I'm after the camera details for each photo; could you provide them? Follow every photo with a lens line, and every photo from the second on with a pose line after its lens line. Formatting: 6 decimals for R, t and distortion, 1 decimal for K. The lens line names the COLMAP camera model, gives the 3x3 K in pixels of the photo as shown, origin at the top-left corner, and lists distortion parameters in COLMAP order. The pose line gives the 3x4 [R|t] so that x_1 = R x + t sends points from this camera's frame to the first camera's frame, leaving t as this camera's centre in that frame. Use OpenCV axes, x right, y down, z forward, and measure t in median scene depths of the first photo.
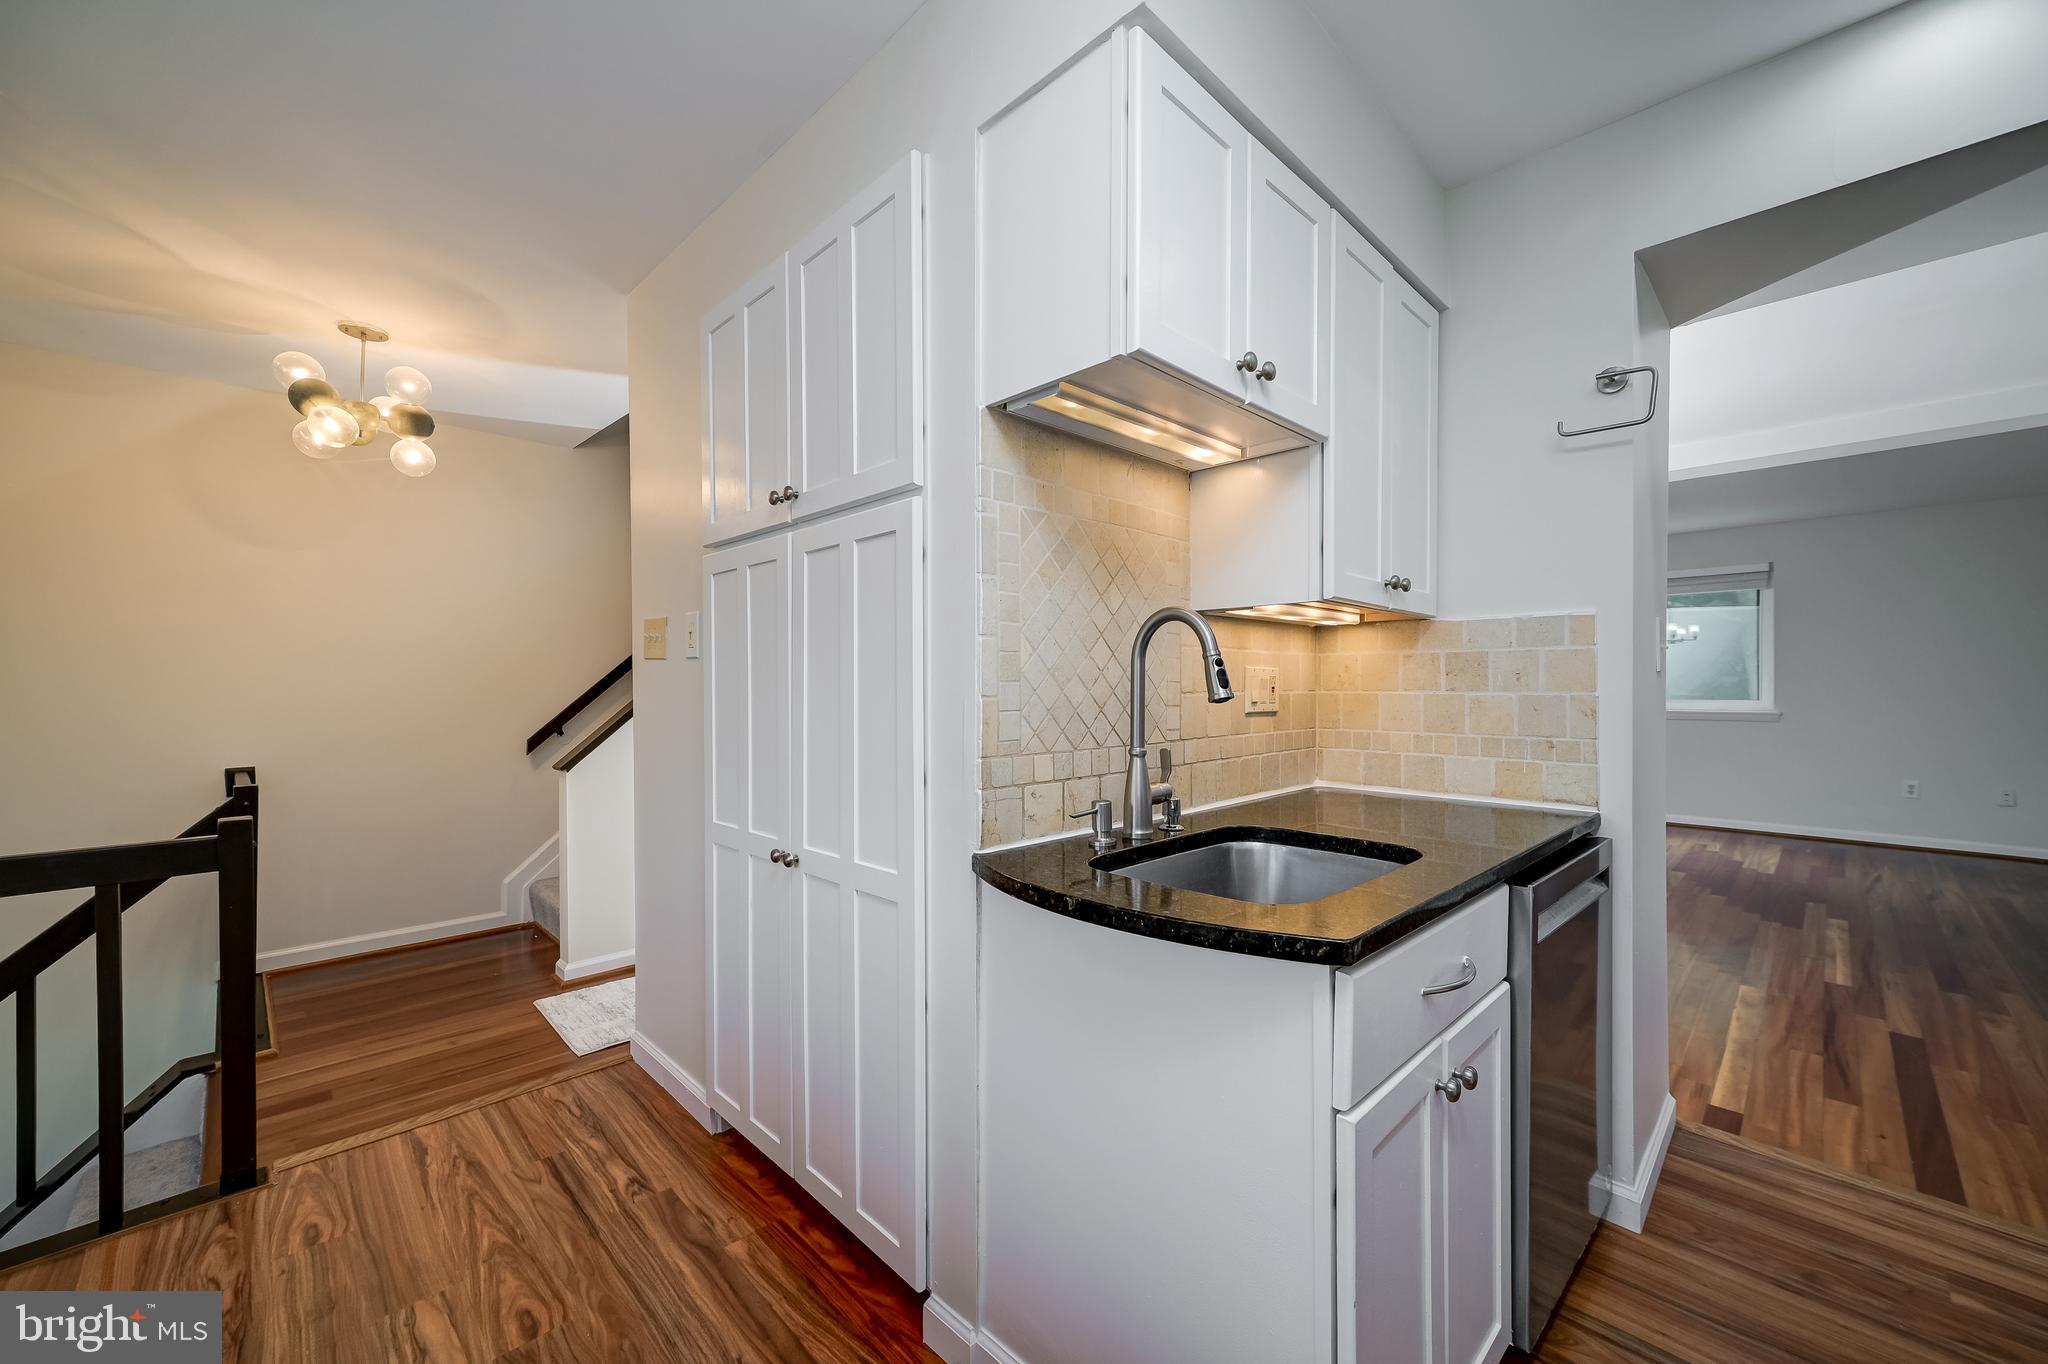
lens RADIAL K [[832.5, 0, 1013.3], [0, 832.5, 685.5], [0, 0, 1]] dist [-0.005743, -0.000135]
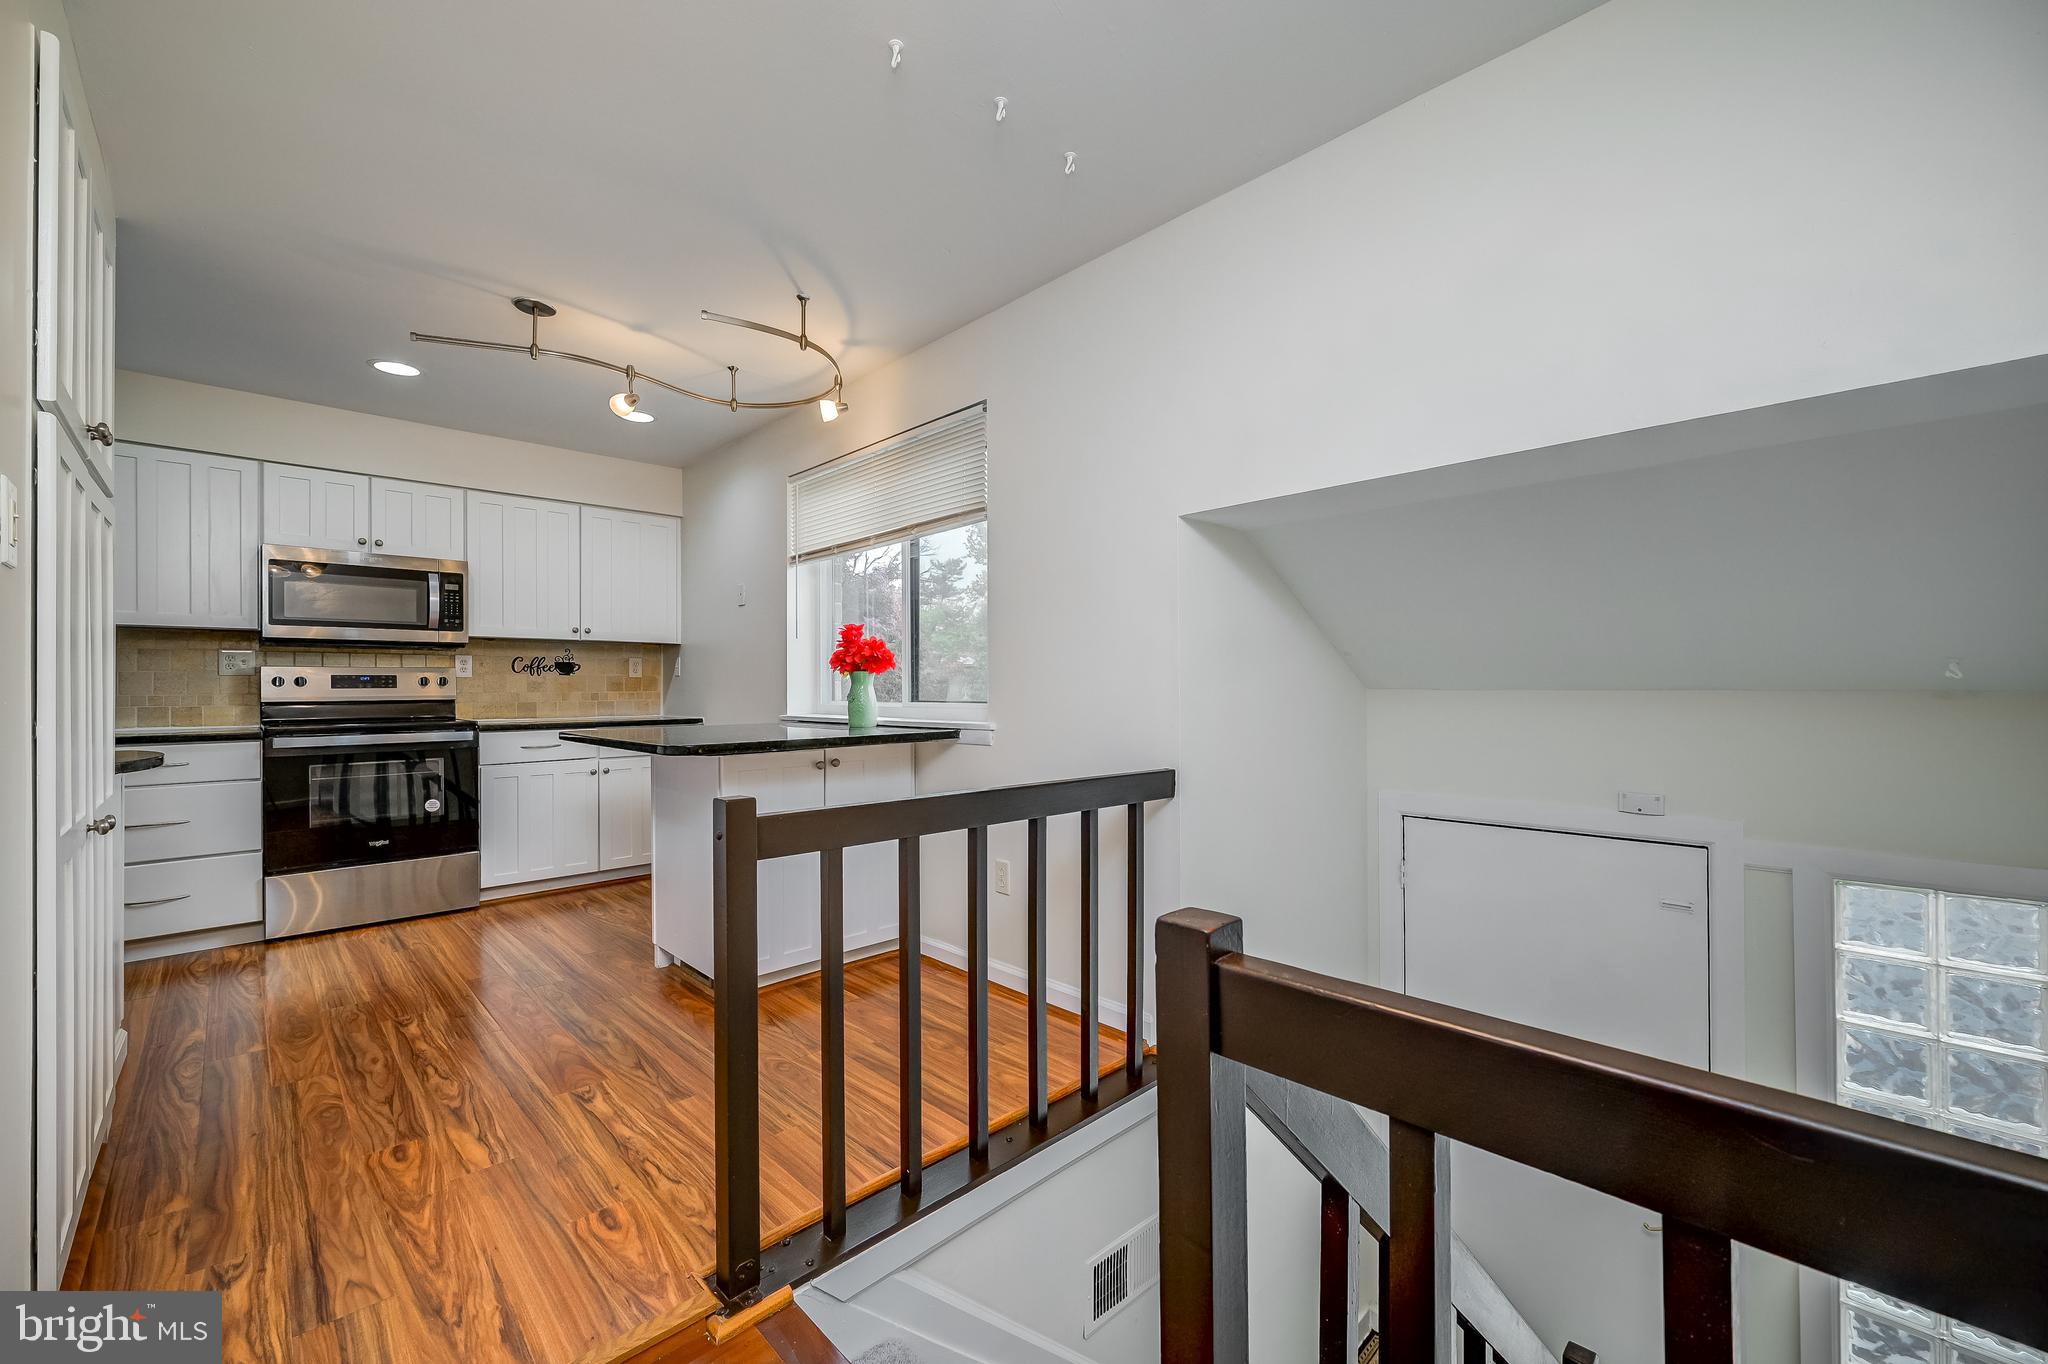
lens RADIAL K [[832.5, 0, 1049.4], [0, 832.5, 683.0], [0, 0, 1]] dist [-0.005743, -0.000135]
pose [[-0.999882, 0.012837, -0.008447, -1.234725], [0.012871, 0.999909, -0.003957, 0.064084], [0.008395, -0.004065, -0.999956, 1.792230]]
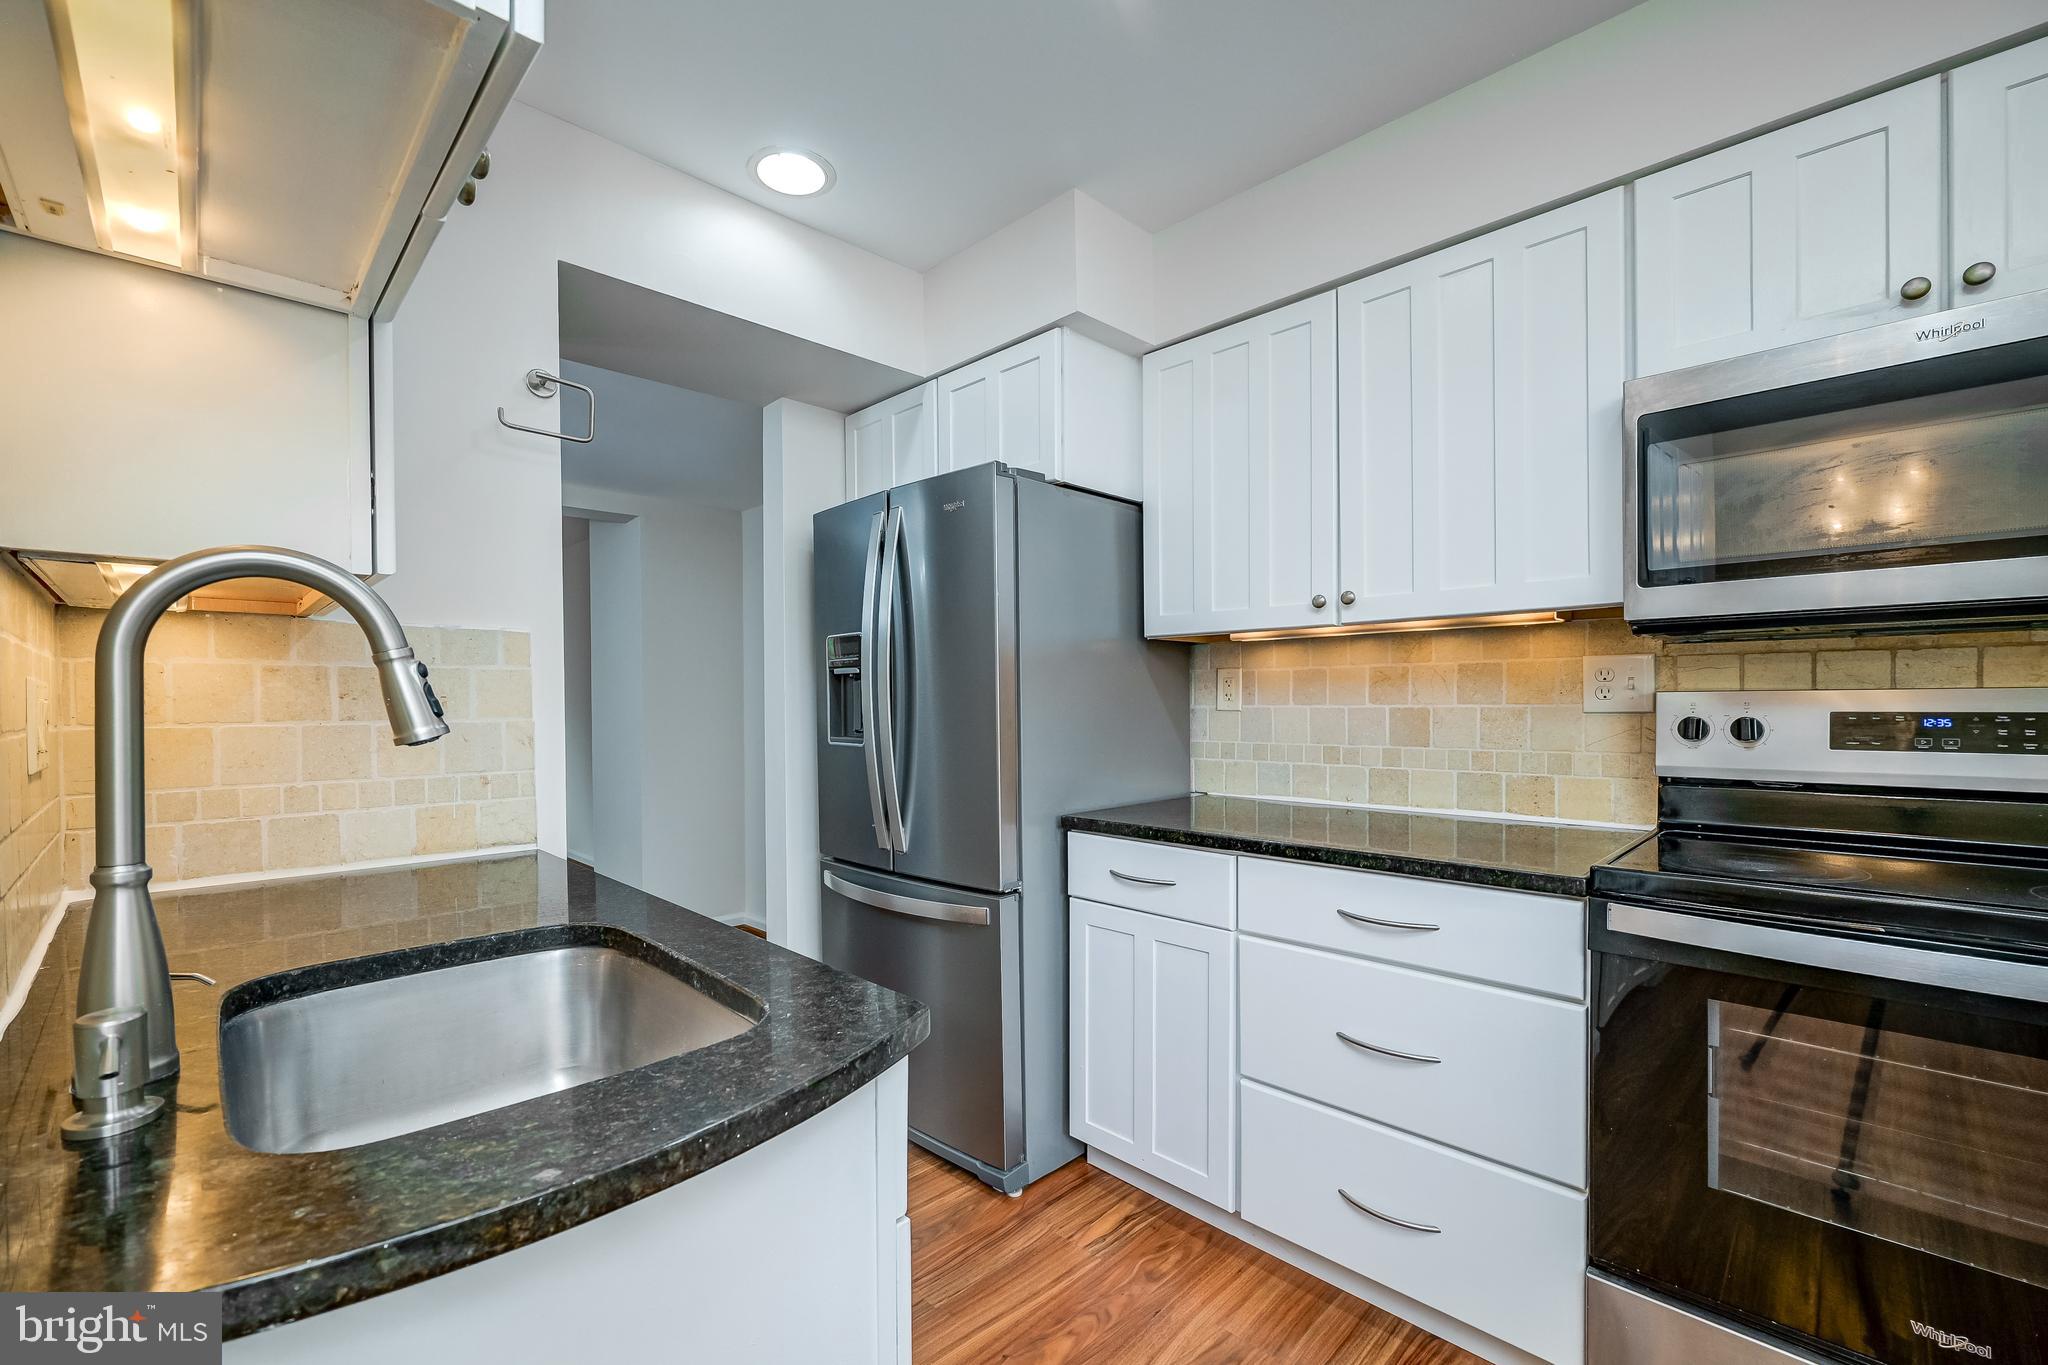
lens RADIAL K [[832.5, 0, 1034.7], [0, 832.5, 711.9], [0, 0, 1]] dist [-0.005743, -0.000135]
pose [[-0.001982, -0.005525, 0.999983, -0.199565], [0.009614, 0.999938, 0.005544, 0.000791], [-0.999952, 0.009625, -0.001928, 0.421730]]
